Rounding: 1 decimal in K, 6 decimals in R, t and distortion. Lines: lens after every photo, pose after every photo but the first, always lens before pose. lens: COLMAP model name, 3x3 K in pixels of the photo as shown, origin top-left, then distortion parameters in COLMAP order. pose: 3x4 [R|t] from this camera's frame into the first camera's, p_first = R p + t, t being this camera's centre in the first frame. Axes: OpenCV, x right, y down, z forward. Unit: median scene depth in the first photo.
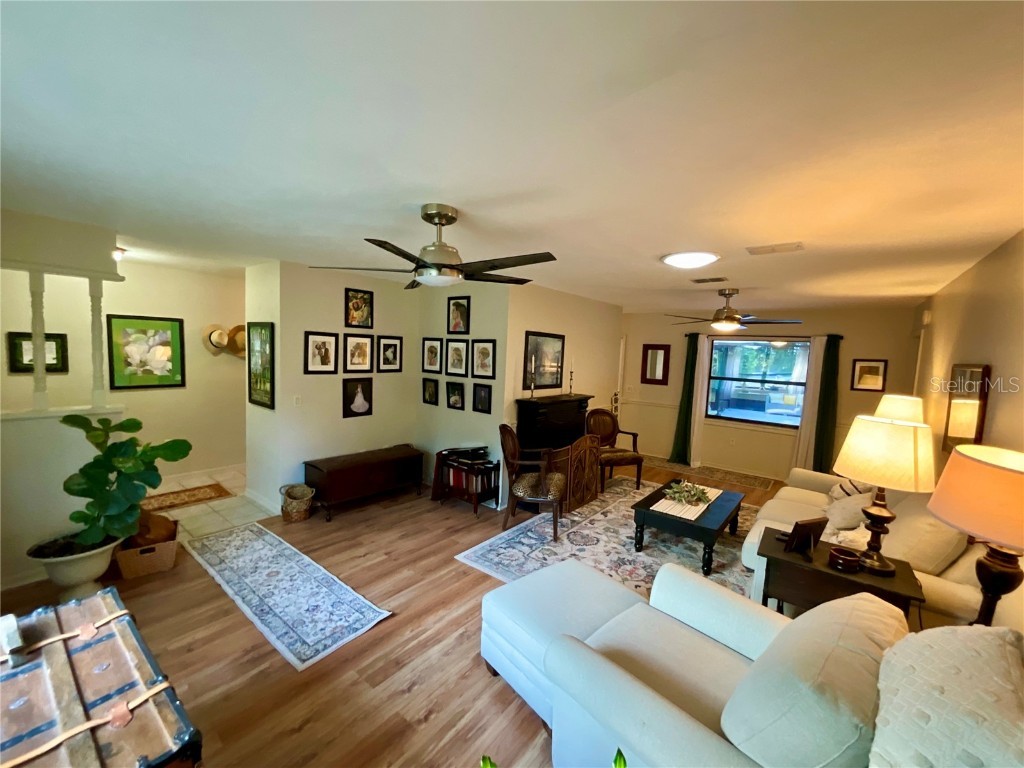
lens RADIAL K [[414.6, 0, 515.3], [0, 414.6, 385.6], [0, 0, 1]] dist [-0.001117, 0.000777]
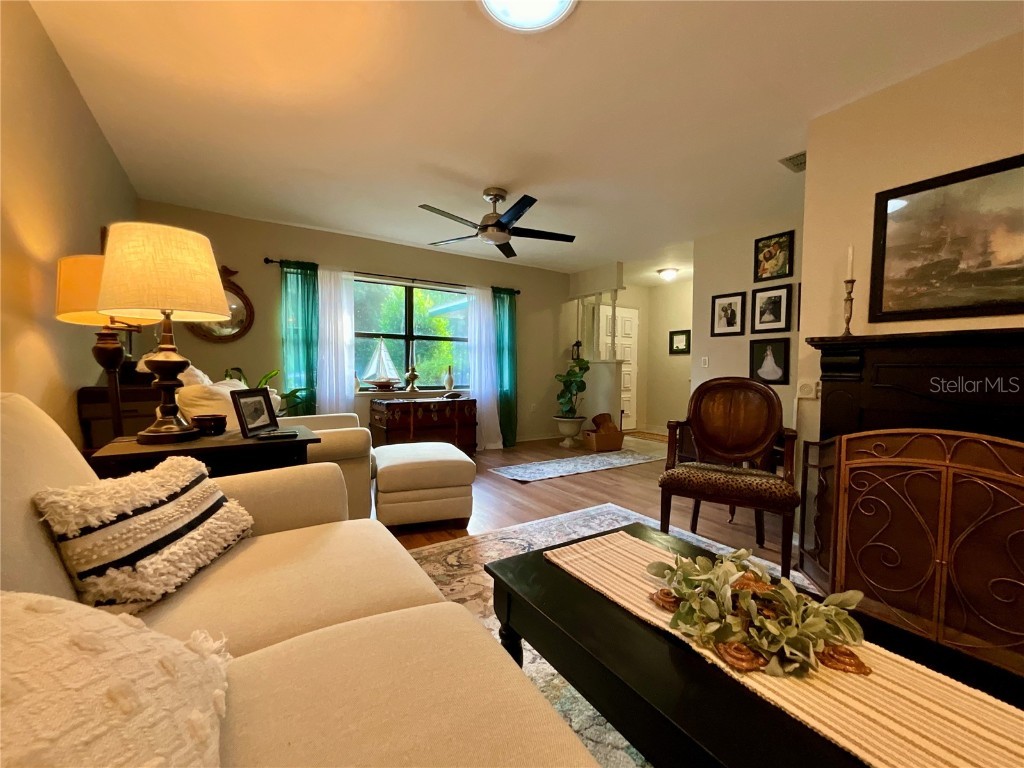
lens RADIAL K [[414.6, 0, 510.7], [0, 414.6, 384.8], [0, 0, 1]] dist [-0.001117, 0.000777]
pose [[-0.321299, -0.015080, -0.946858, 0.617768], [-0.107158, 0.994030, 0.020530, 0.119540], [0.940895, 0.108060, -0.320997, 0.815262]]
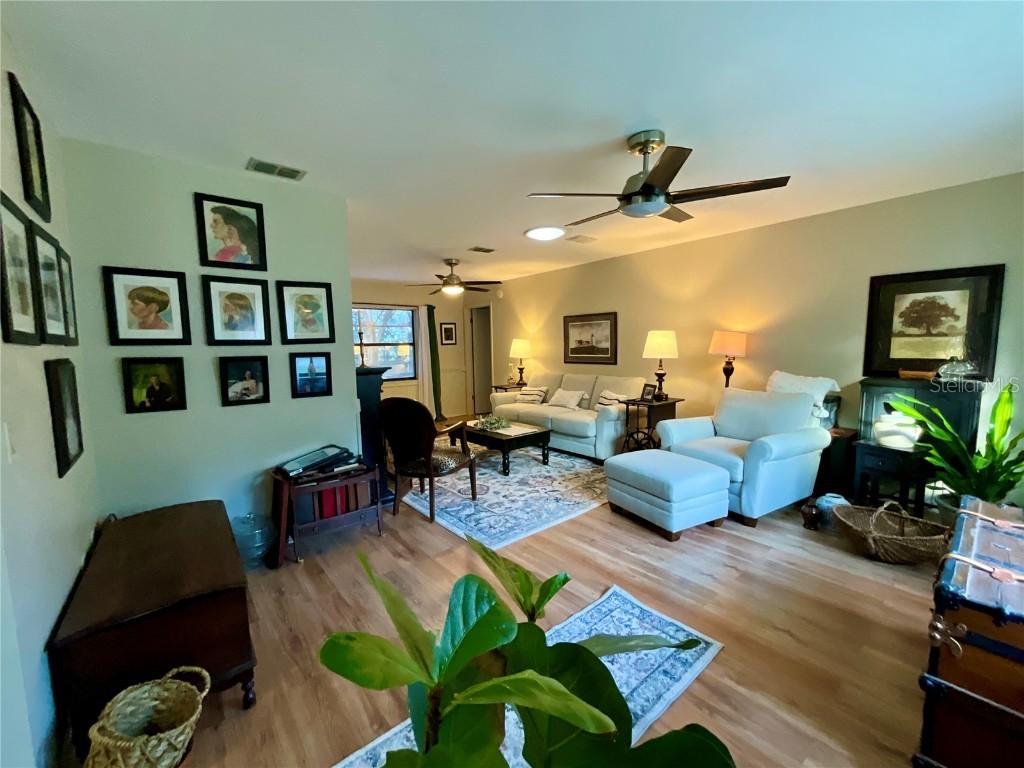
lens RADIAL K [[414.6, 0, 509.5], [0, 414.6, 383.4], [0, 0, 1]] dist [-0.001117, 0.000777]
pose [[0.218491, -0.137689, 0.966076, -0.661700], [0.115377, 0.986697, 0.114534, 0.006289], [-0.968994, 0.086439, 0.231470, 0.574422]]
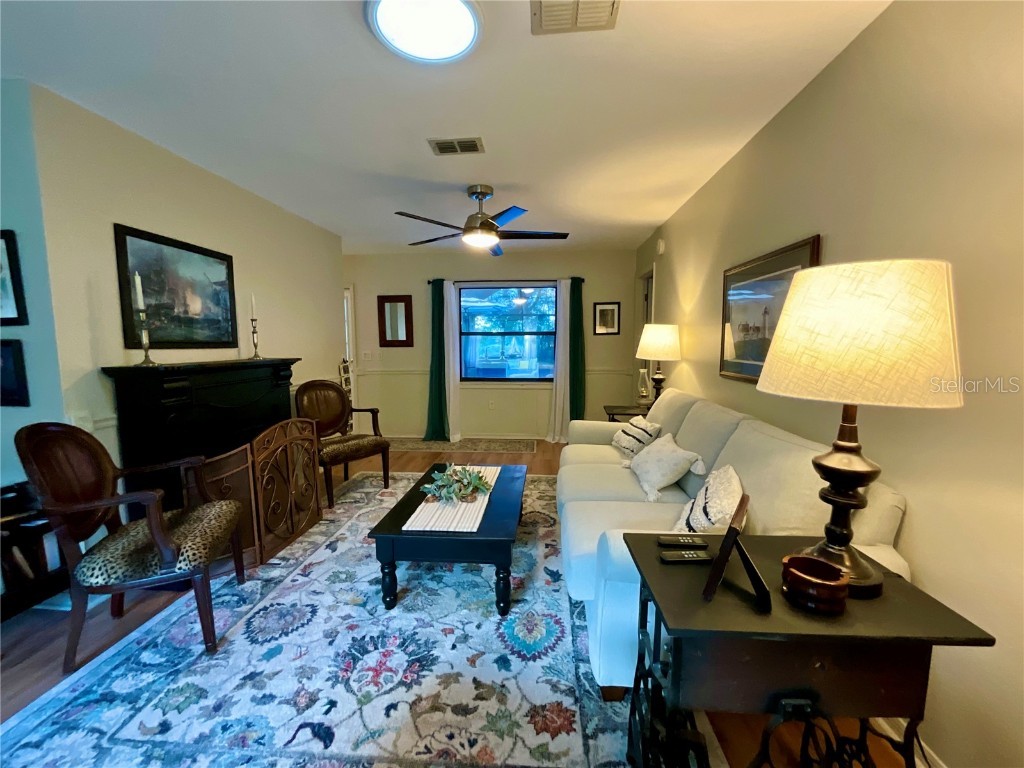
lens RADIAL K [[414.6, 0, 511.9], [0, 414.6, 384.1], [0, 0, 1]] dist [-0.001117, 0.000777]
pose [[0.832061, -0.104589, 0.544734, 0.131501], [0.087596, 0.994515, 0.057149, 0.066992], [-0.547724, 0.000165, 0.836659, 0.362753]]
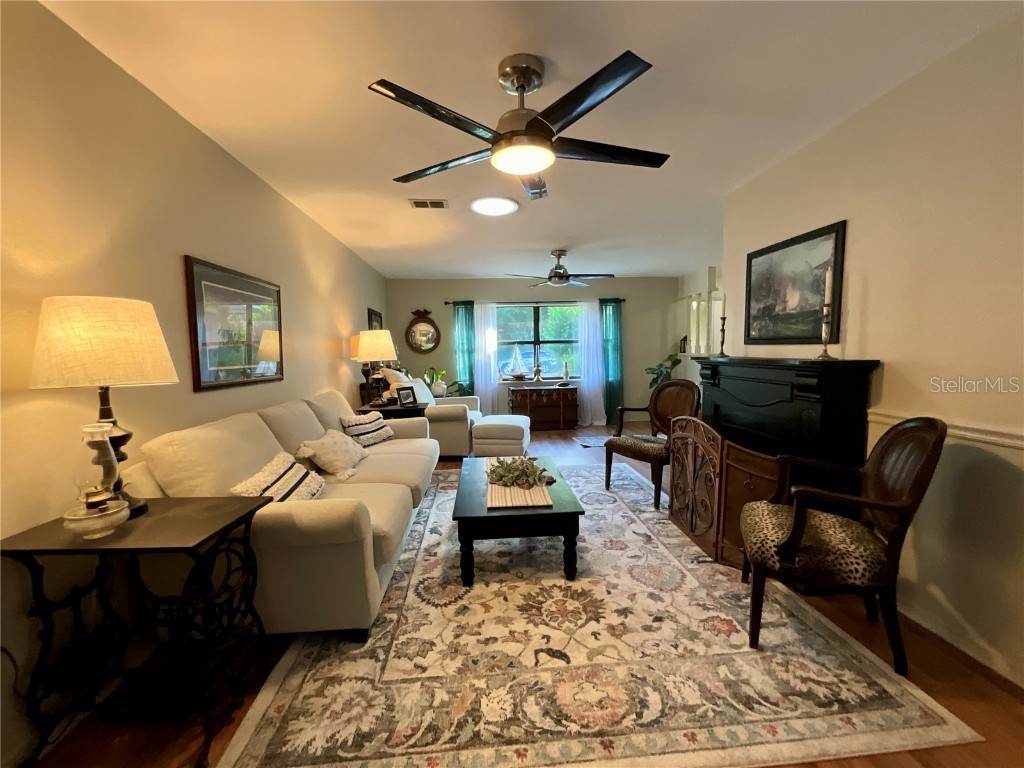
lens RADIAL K [[414.6, 0, 513.4], [0, 414.6, 387.0], [0, 0, 1]] dist [-0.001117, 0.000777]
pose [[-0.736530, 0.026855, -0.675872, 0.784744], [-0.073831, 0.990050, 0.119795, 0.027752], [0.672364, 0.138133, -0.727218, 1.305154]]
